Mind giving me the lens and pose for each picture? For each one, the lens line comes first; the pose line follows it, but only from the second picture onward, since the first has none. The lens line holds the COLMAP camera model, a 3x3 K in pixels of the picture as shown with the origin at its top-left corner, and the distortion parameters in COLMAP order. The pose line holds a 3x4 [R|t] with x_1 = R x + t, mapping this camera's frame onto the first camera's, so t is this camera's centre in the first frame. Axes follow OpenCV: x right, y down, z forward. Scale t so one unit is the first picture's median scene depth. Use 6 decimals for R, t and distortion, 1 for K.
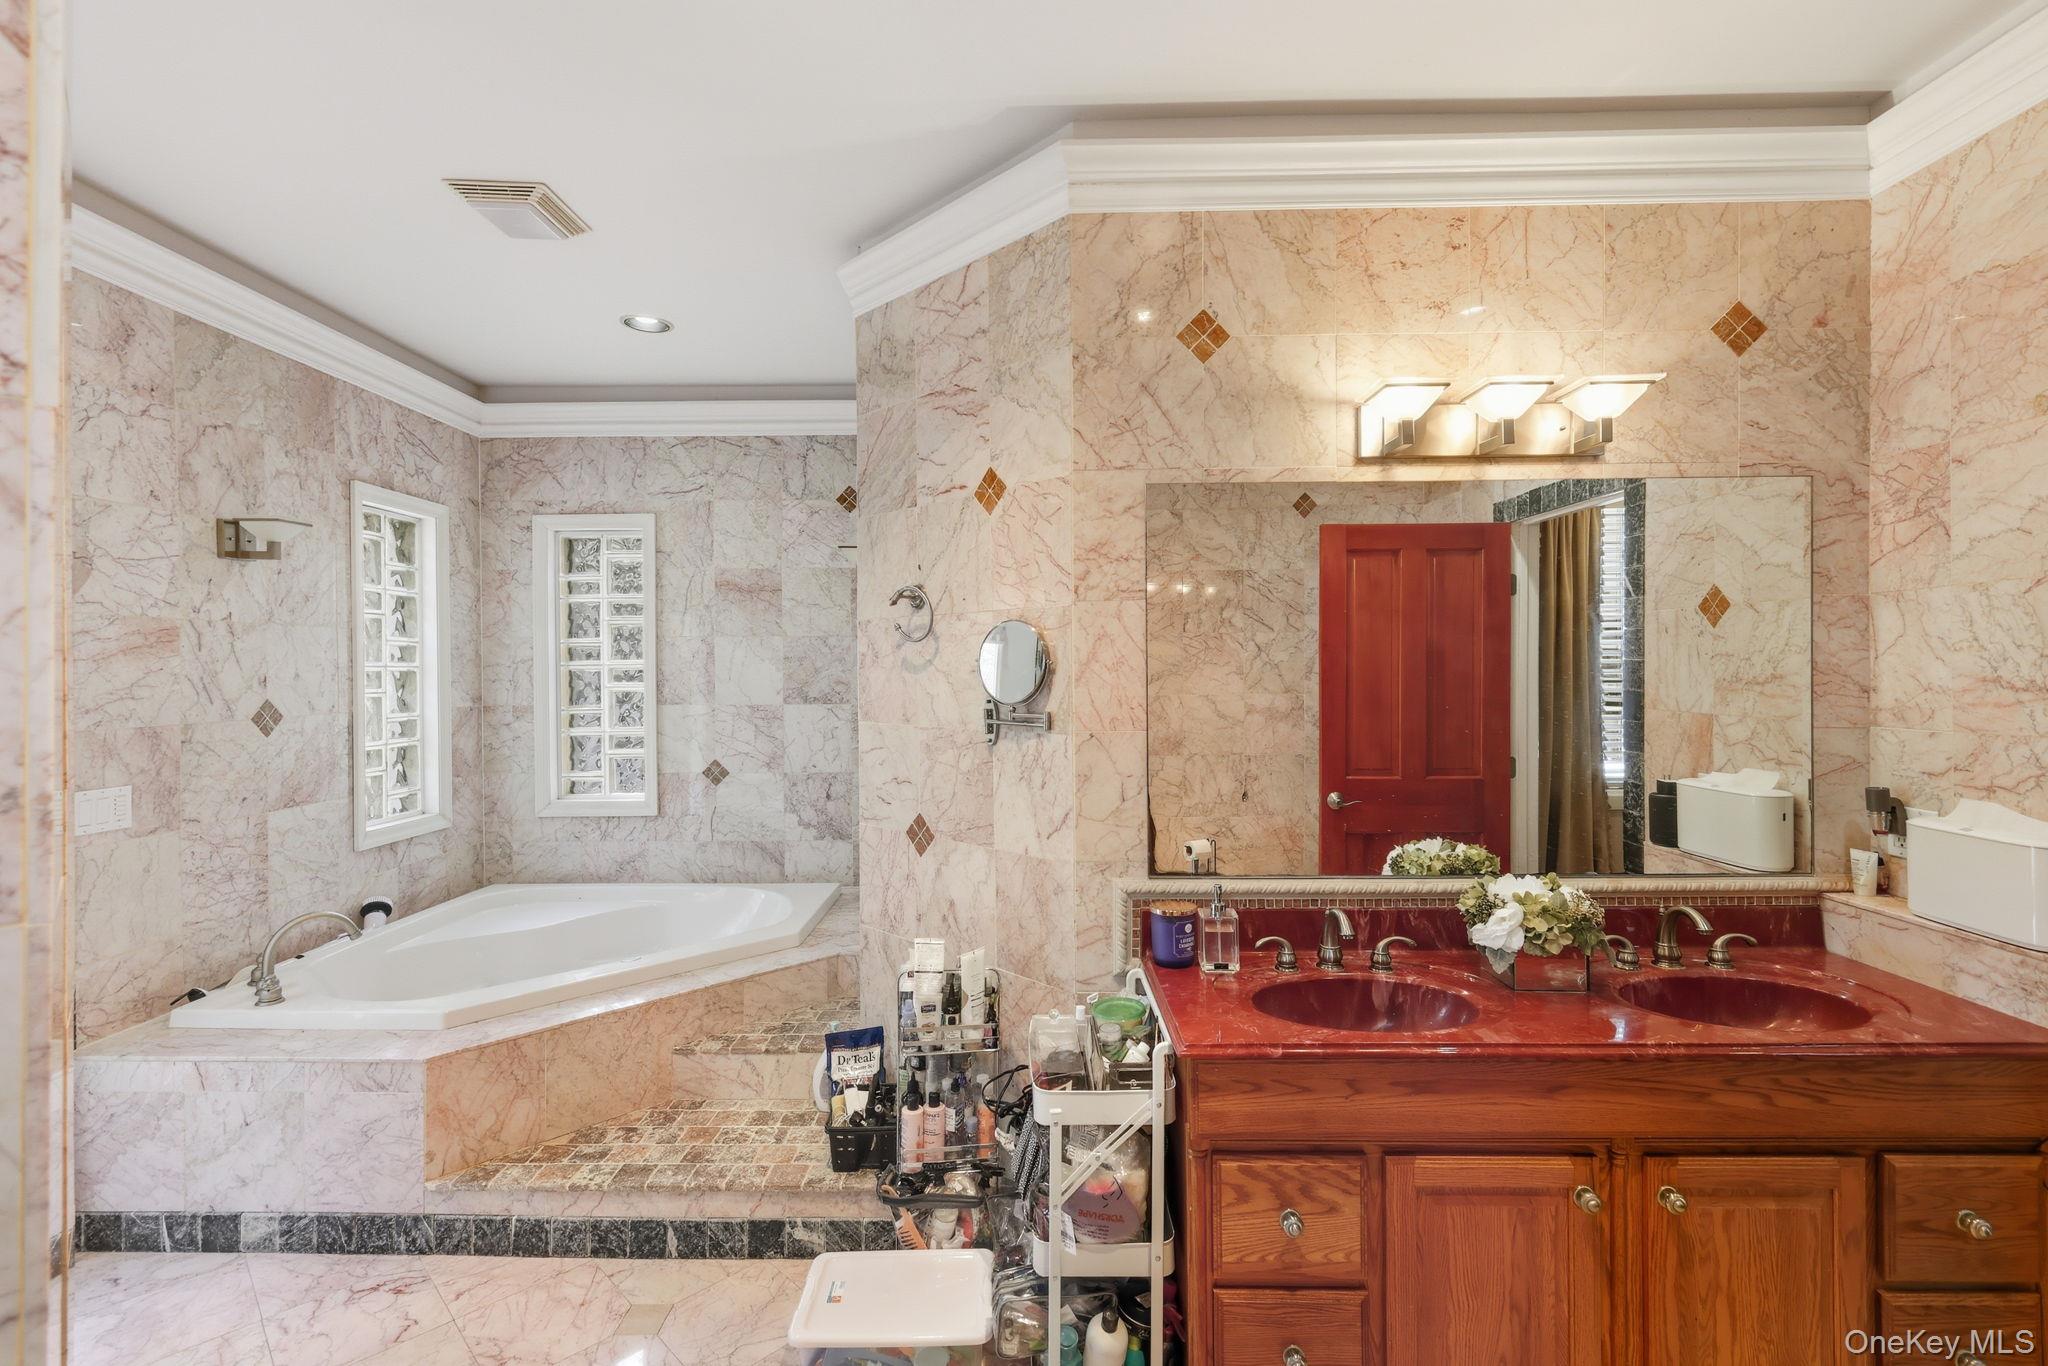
lens RADIAL K [[959.2, 0, 1024.0], [0, 959.2, 683.0], [0, 0, 1]] dist [0.008159, -0.000212]
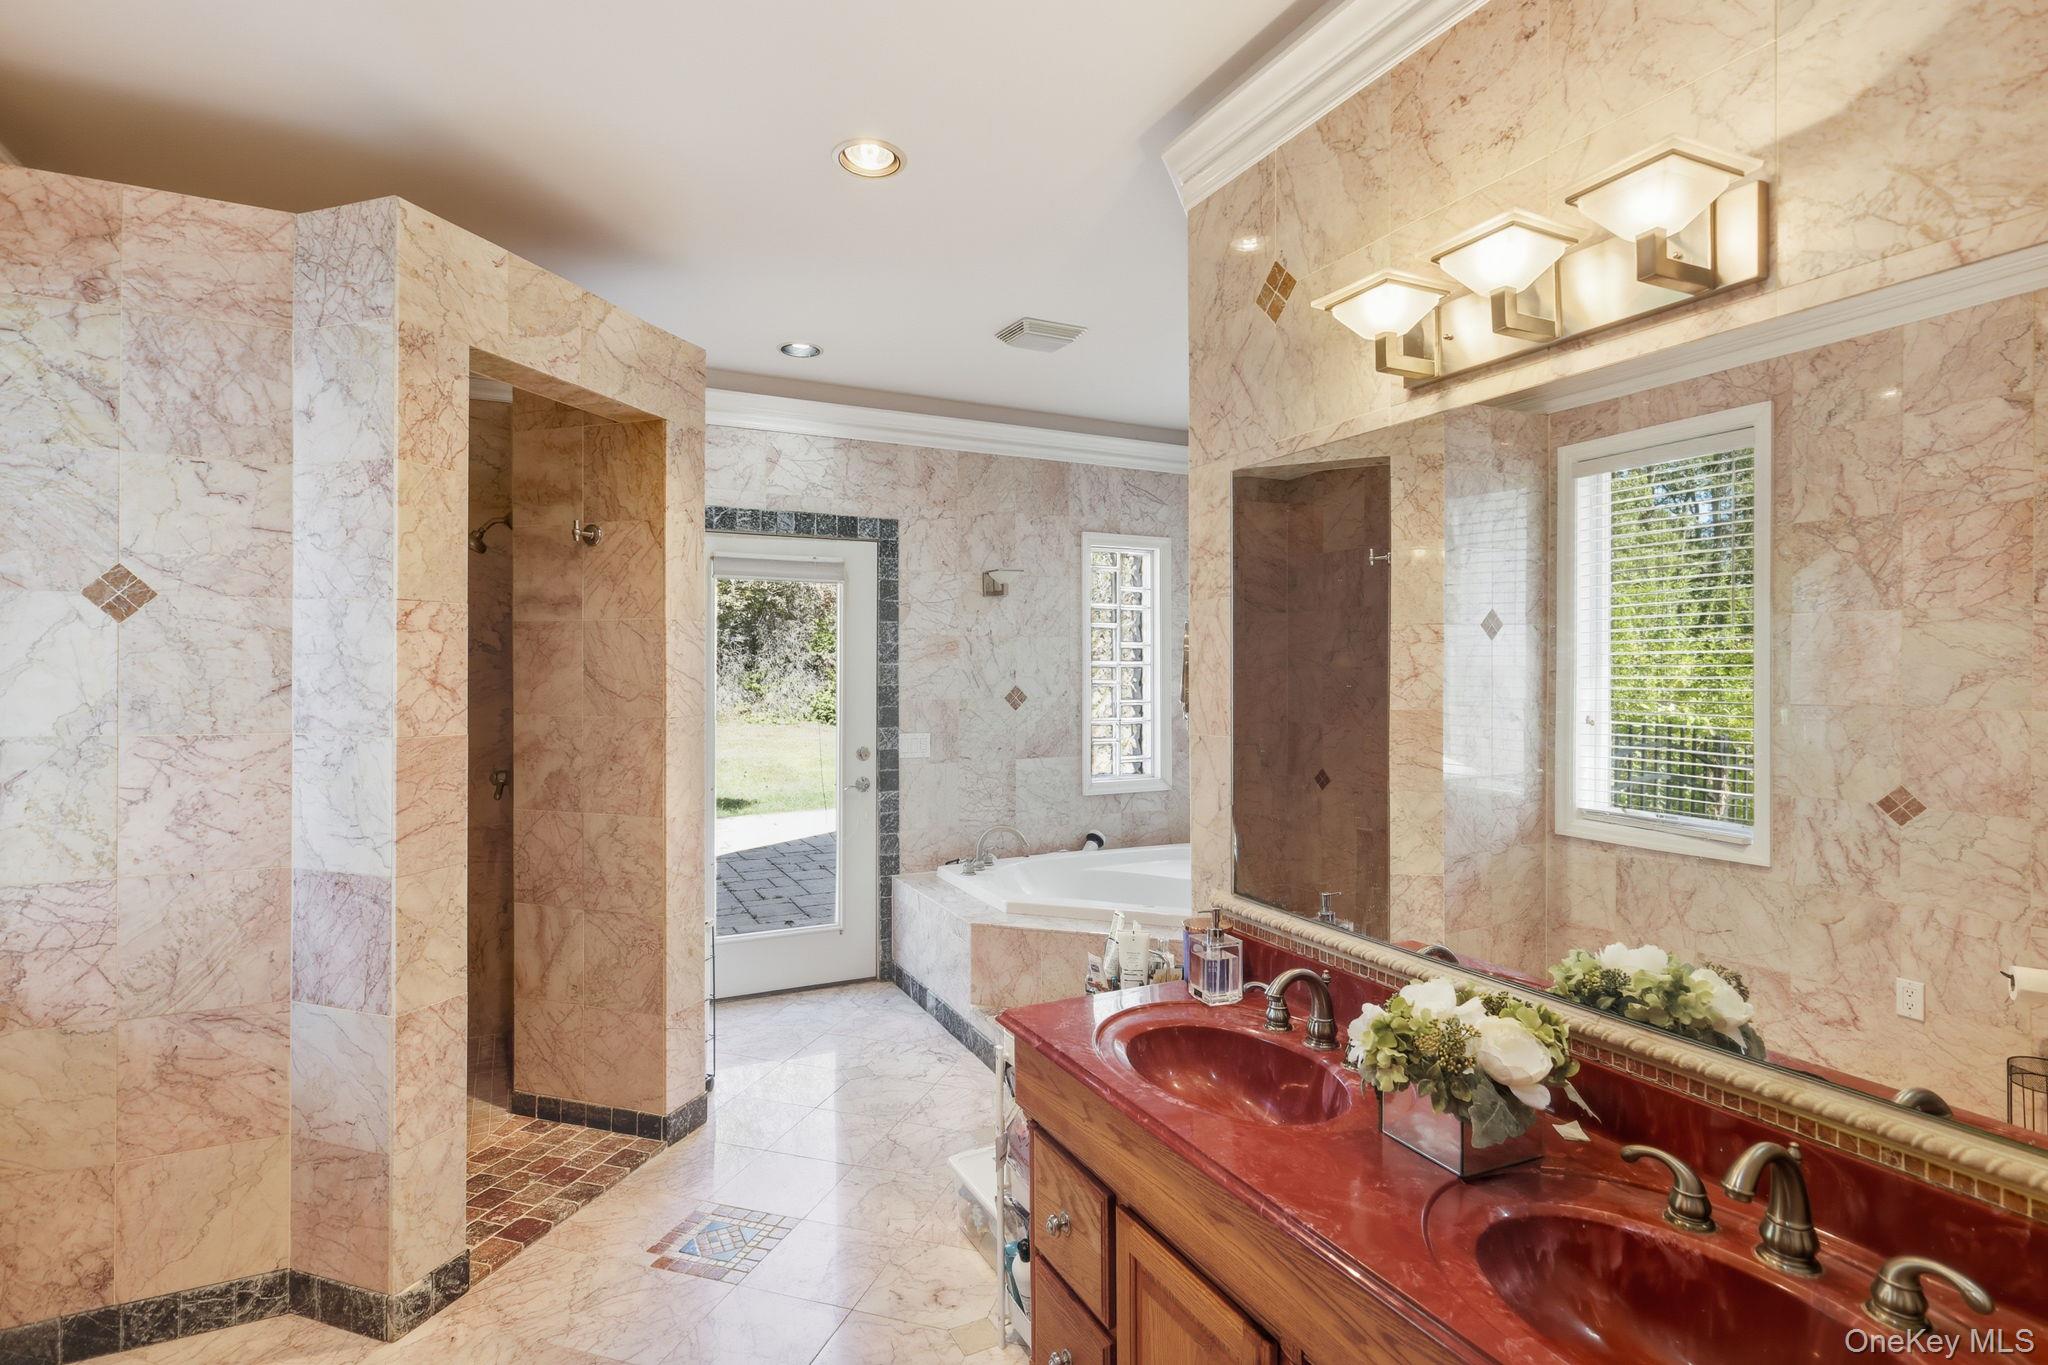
lens RADIAL K [[1050.6, 0, 1022.6], [0, 1050.6, 685.6], [0, 0, 1]] dist [0.000210, 0.000166]
pose [[0.430027, 0.020743, -0.902578, 0.802473], [-0.014150, 0.999768, 0.016234, -0.011360], [0.902705, 0.005791, 0.430221, 0.317748]]
